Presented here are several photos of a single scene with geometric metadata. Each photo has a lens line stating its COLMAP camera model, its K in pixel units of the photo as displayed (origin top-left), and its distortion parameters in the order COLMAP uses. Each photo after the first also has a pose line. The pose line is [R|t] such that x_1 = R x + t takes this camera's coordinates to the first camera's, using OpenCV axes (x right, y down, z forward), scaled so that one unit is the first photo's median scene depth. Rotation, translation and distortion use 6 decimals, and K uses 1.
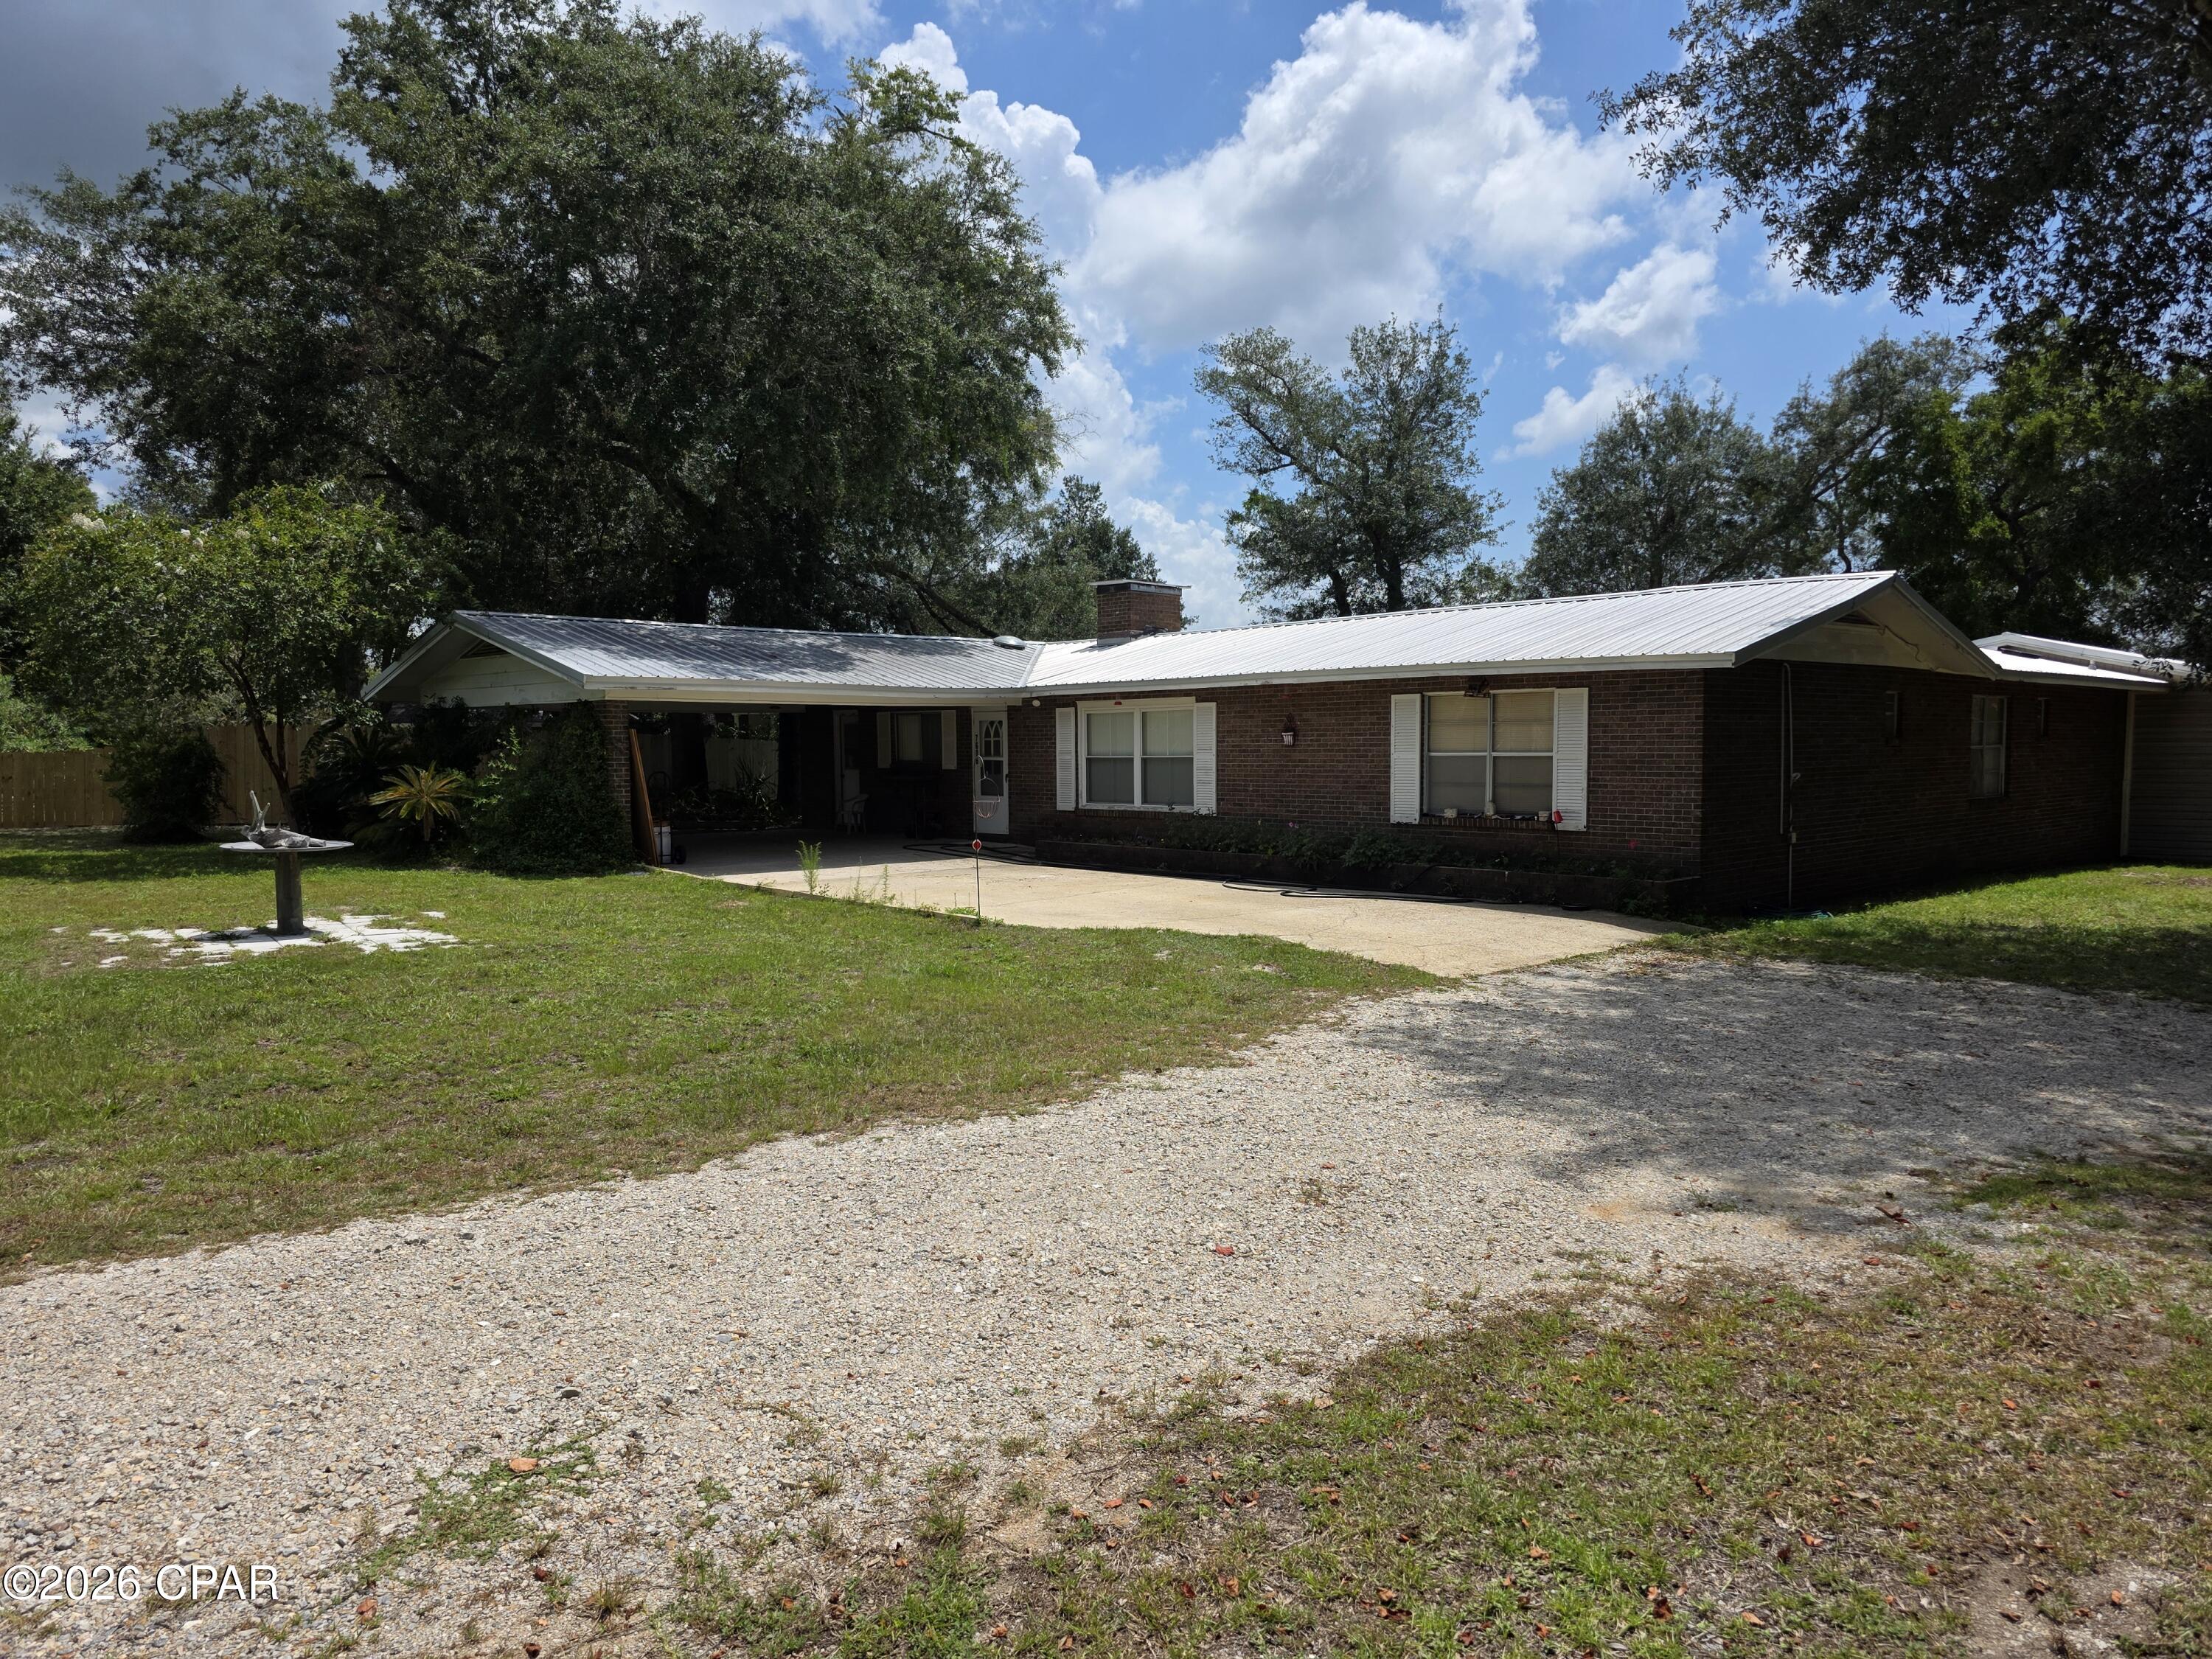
lens RADIAL K [[1486.7, 0, 1097.7], [0, 1486.7, 841.0], [0, 0, 1]] dist [0.075391, -0.067049]
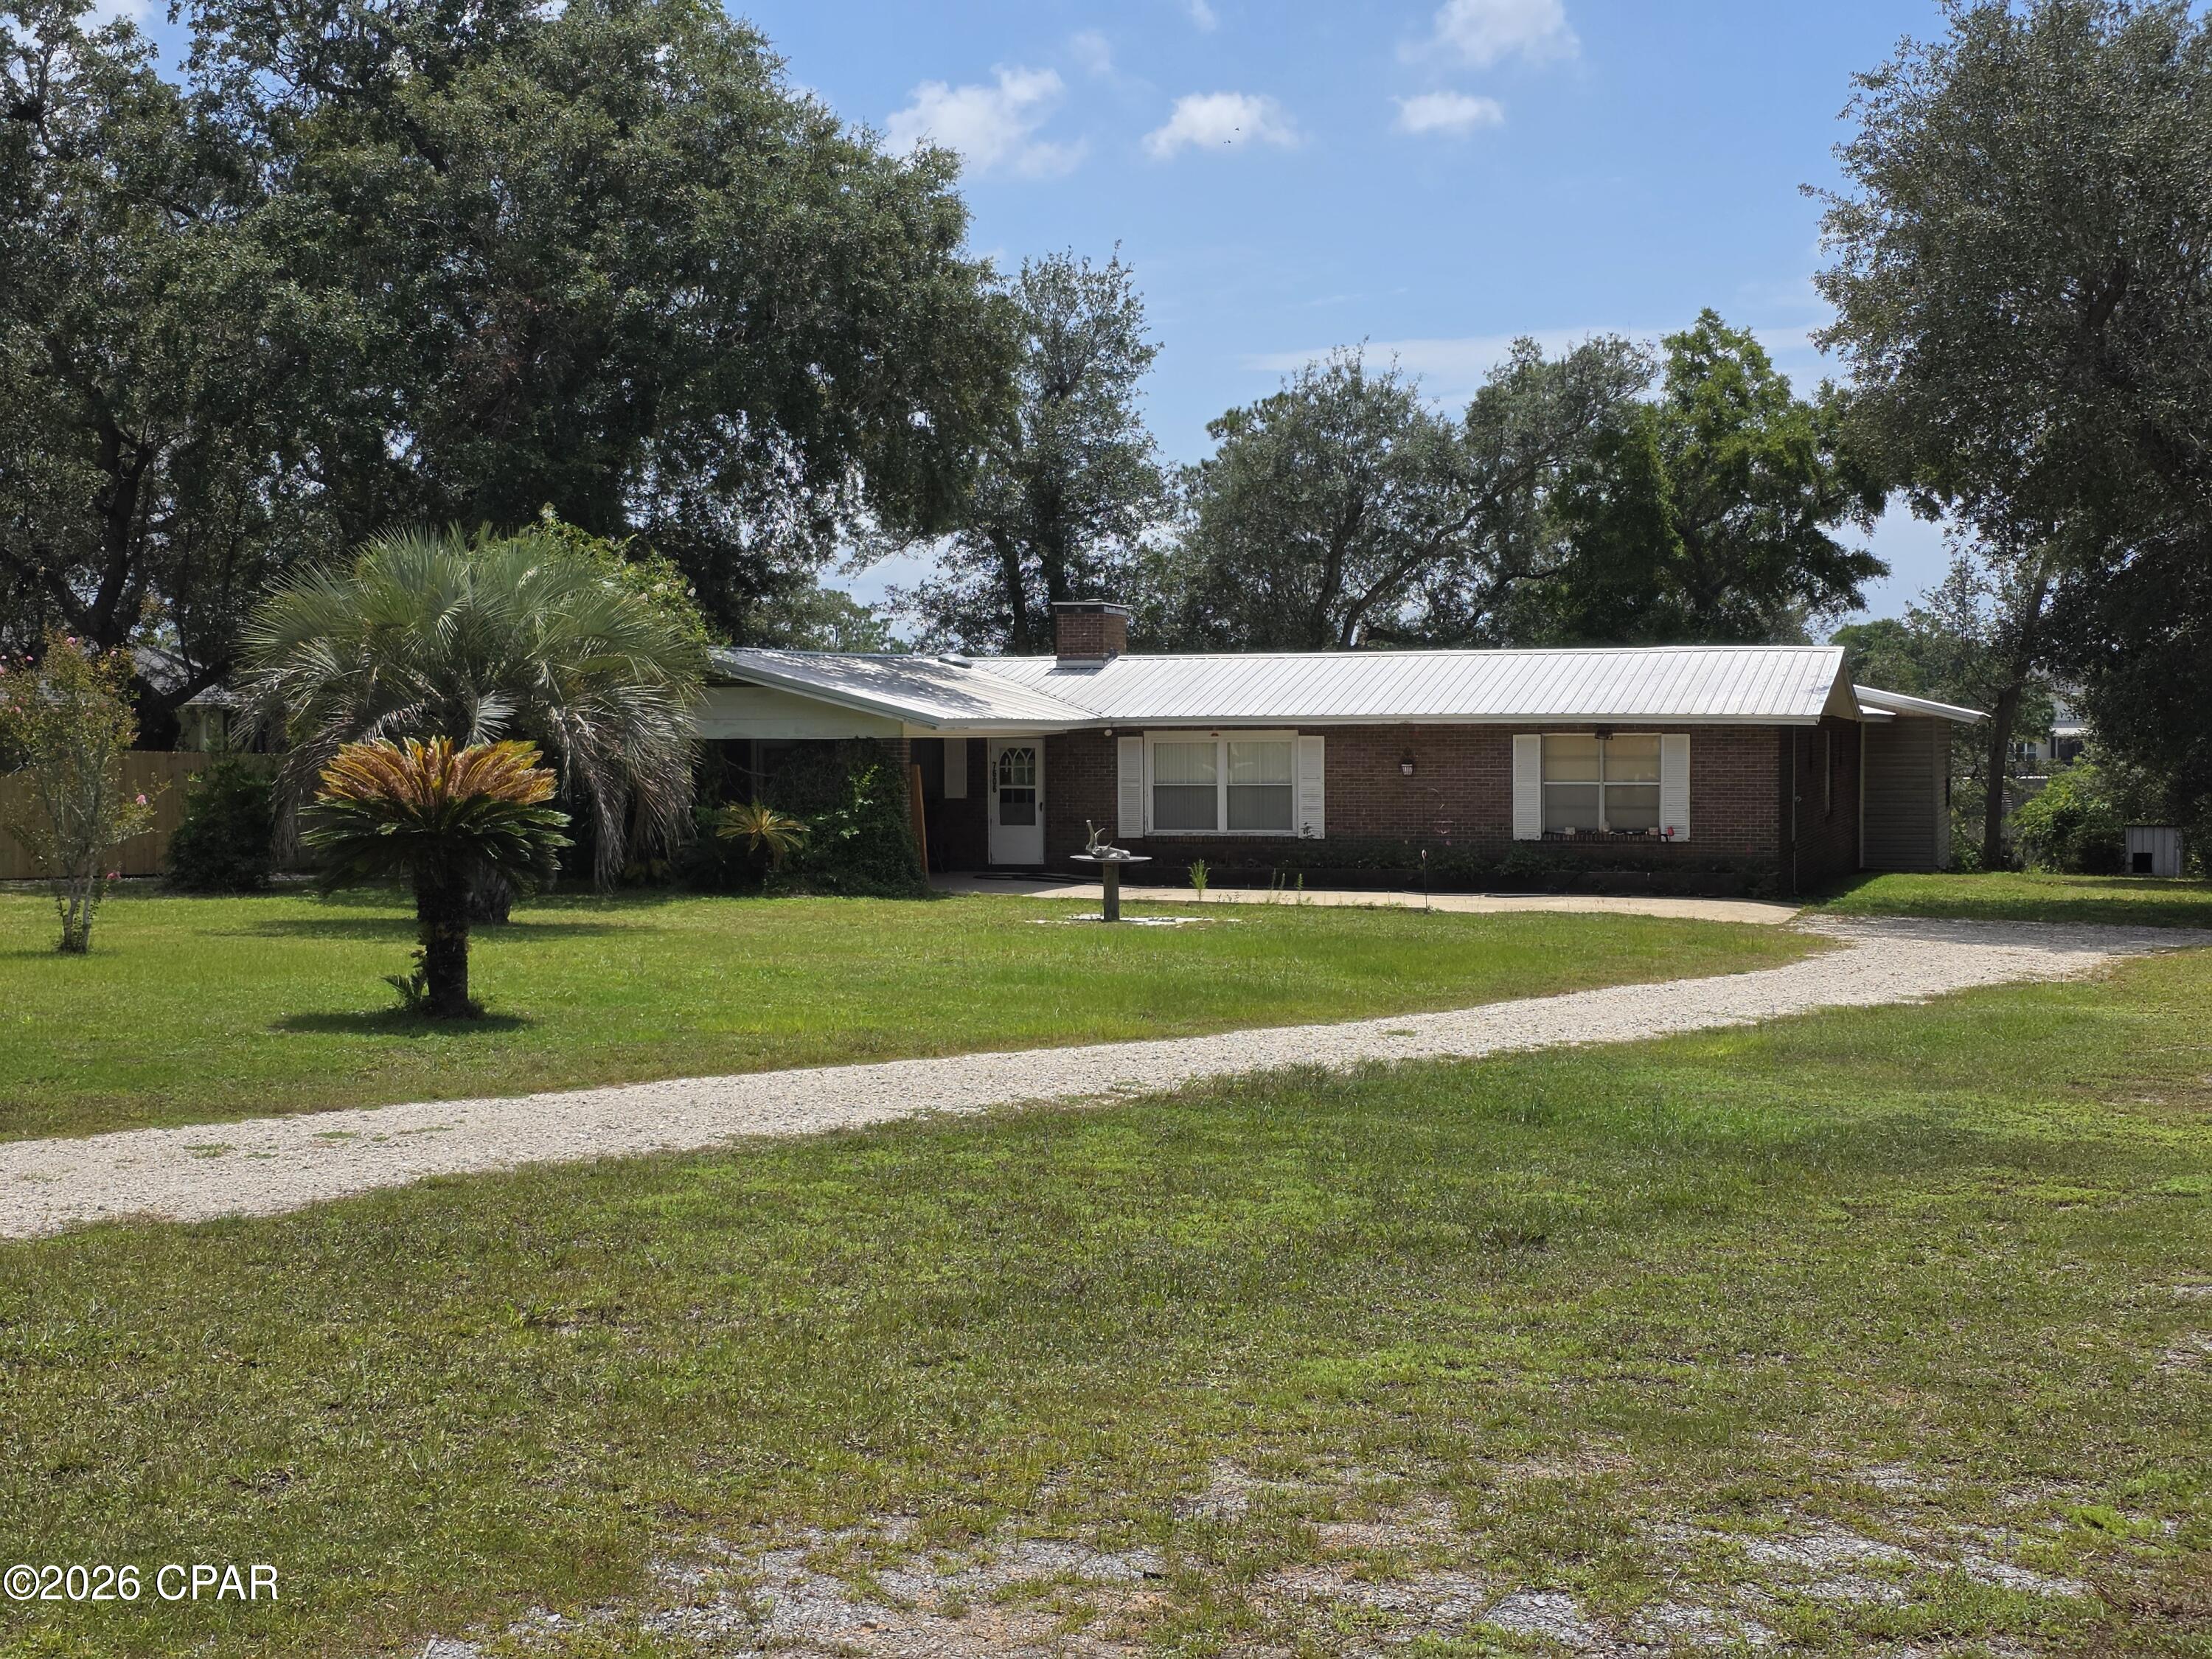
lens RADIAL K [[3032.9, 0, 1107.6], [0, 3032.9, 828.5], [0, 0, 1]] dist [-0.004205, 0.000000]
pose [[0.880478, -0.012138, 0.473931, -1.068430], [0.028801, 0.999195, -0.027917, 0.031941], [-0.473211, 0.038231, 0.880119, -0.858219]]
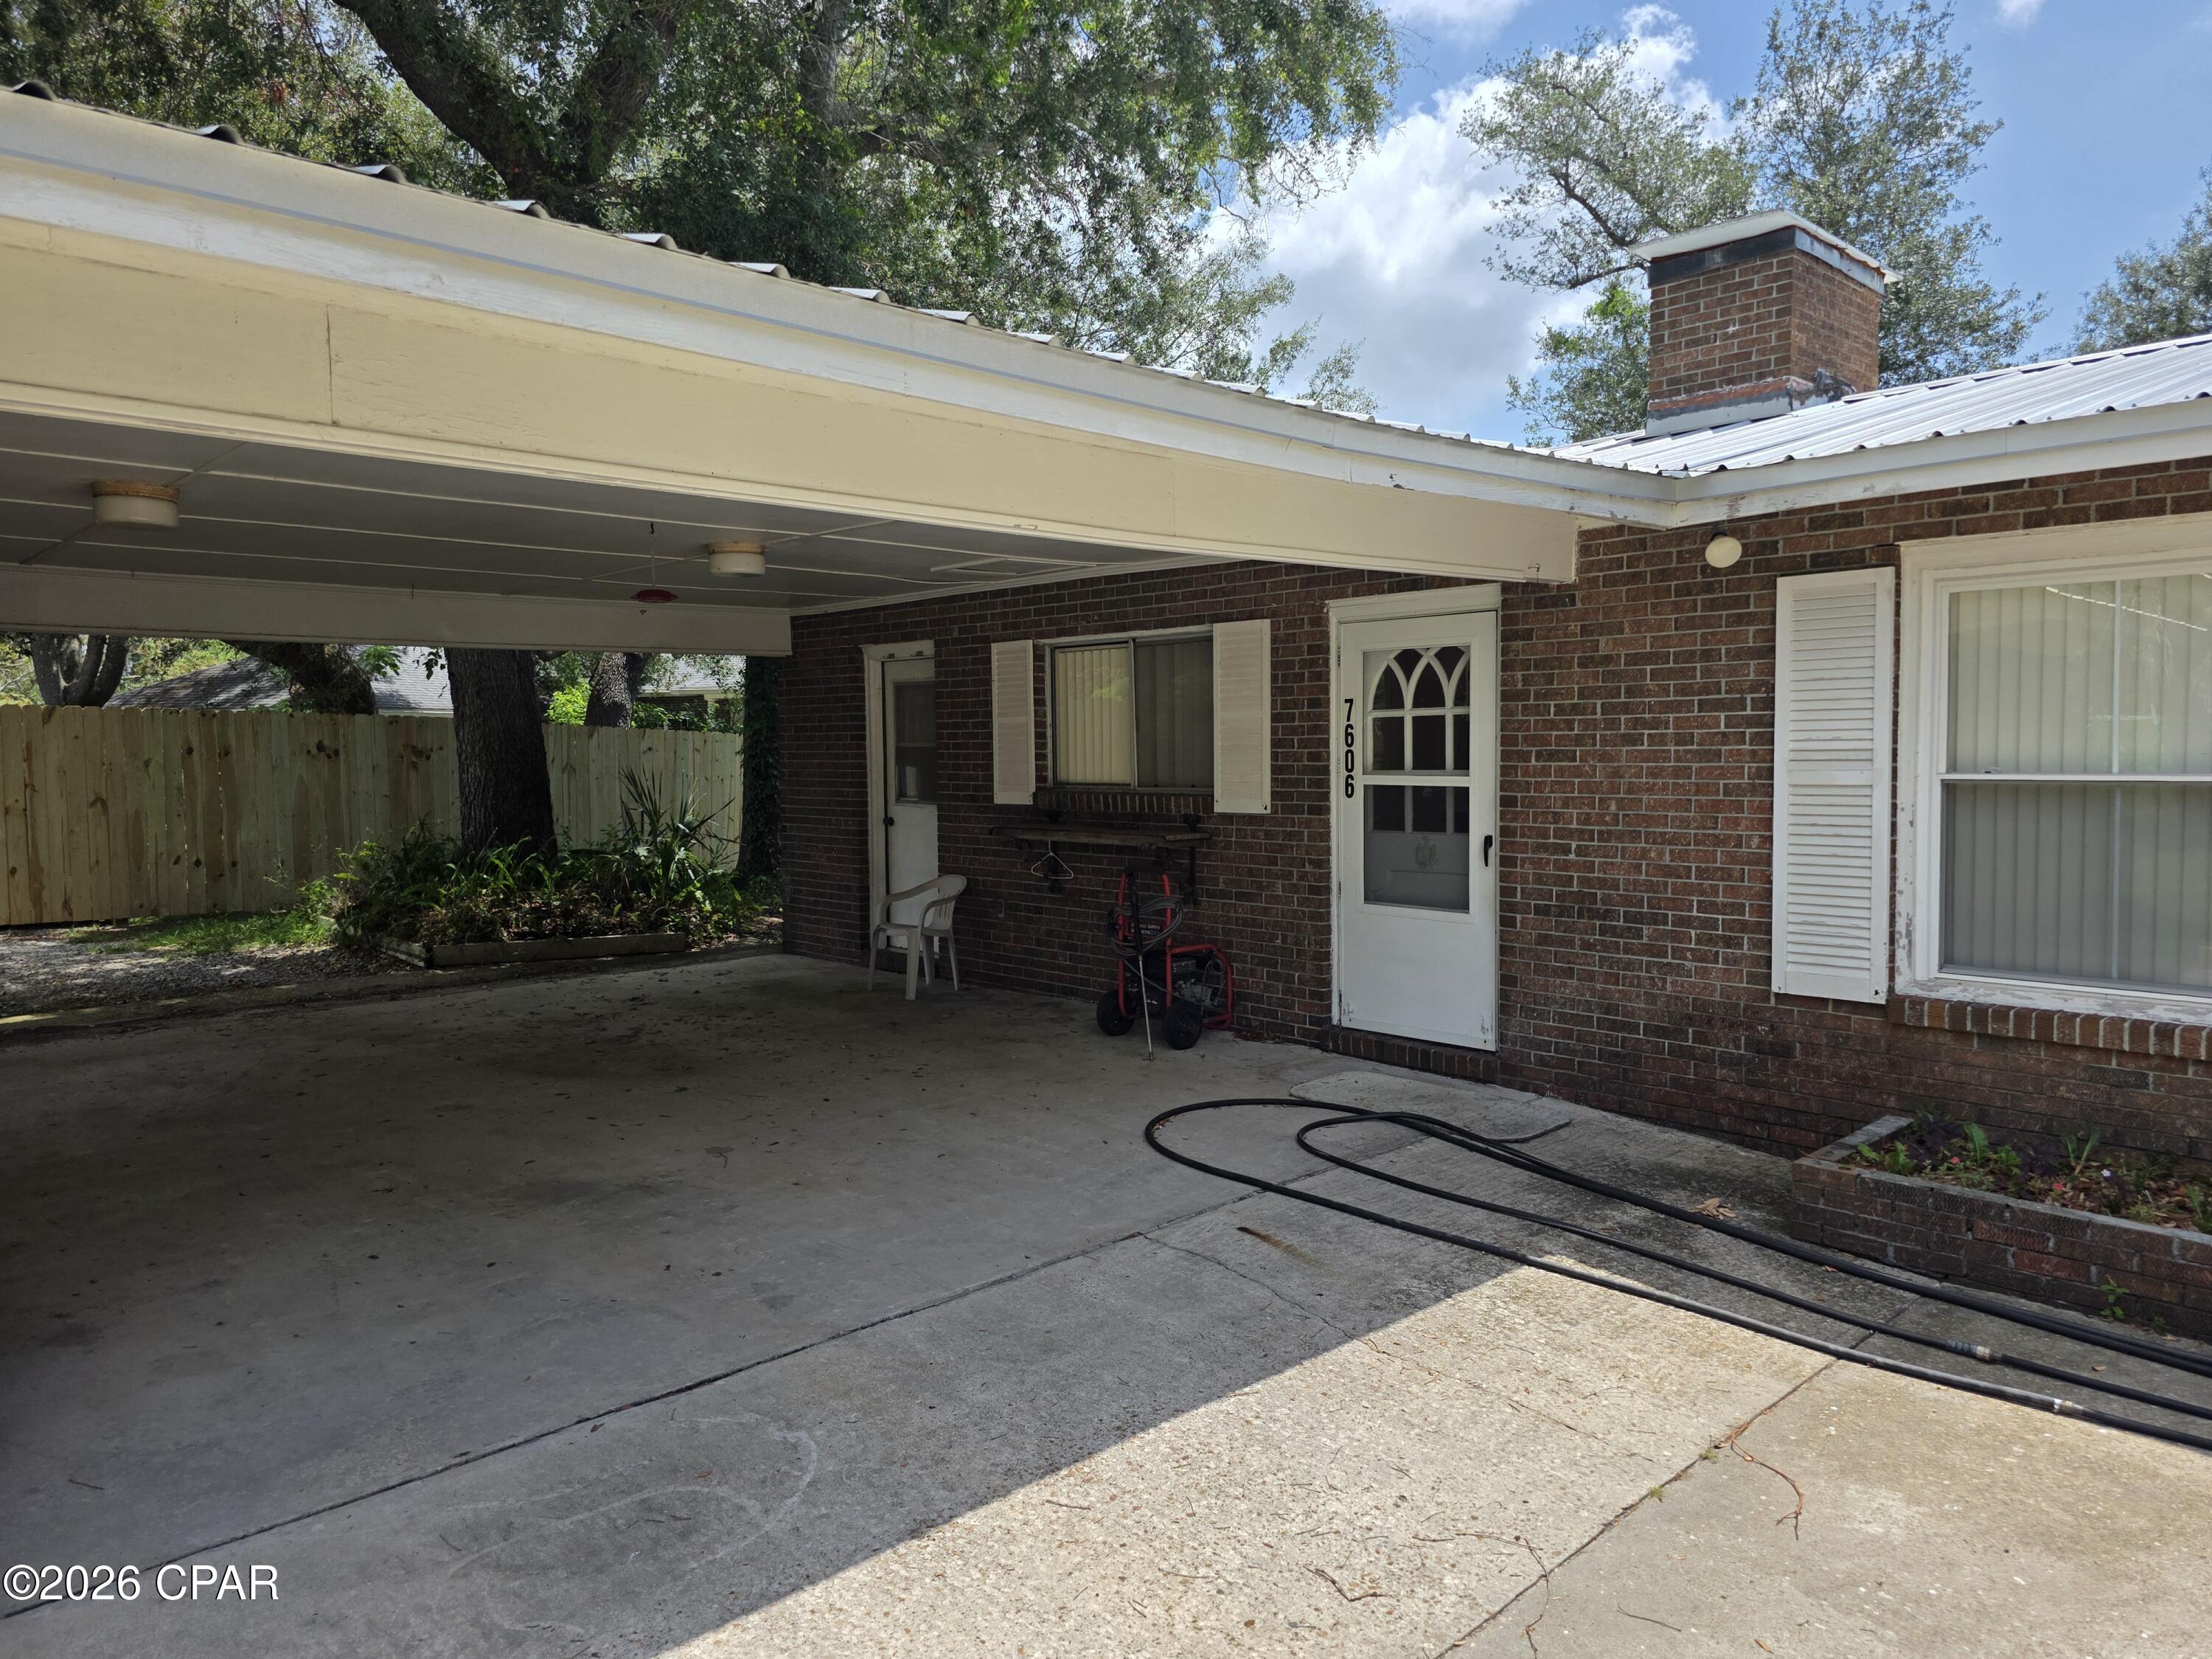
lens RADIAL K [[1486.7, 0, 1119.4], [0, 1486.7, 822.8], [0, 0, 1]] dist [0.075391, -0.067049]
pose [[0.999972, -0.004918, -0.005674, -0.141879], [0.004852, 0.999920, -0.011680, -0.049125], [0.005731, 0.011652, 0.999916, 0.791556]]
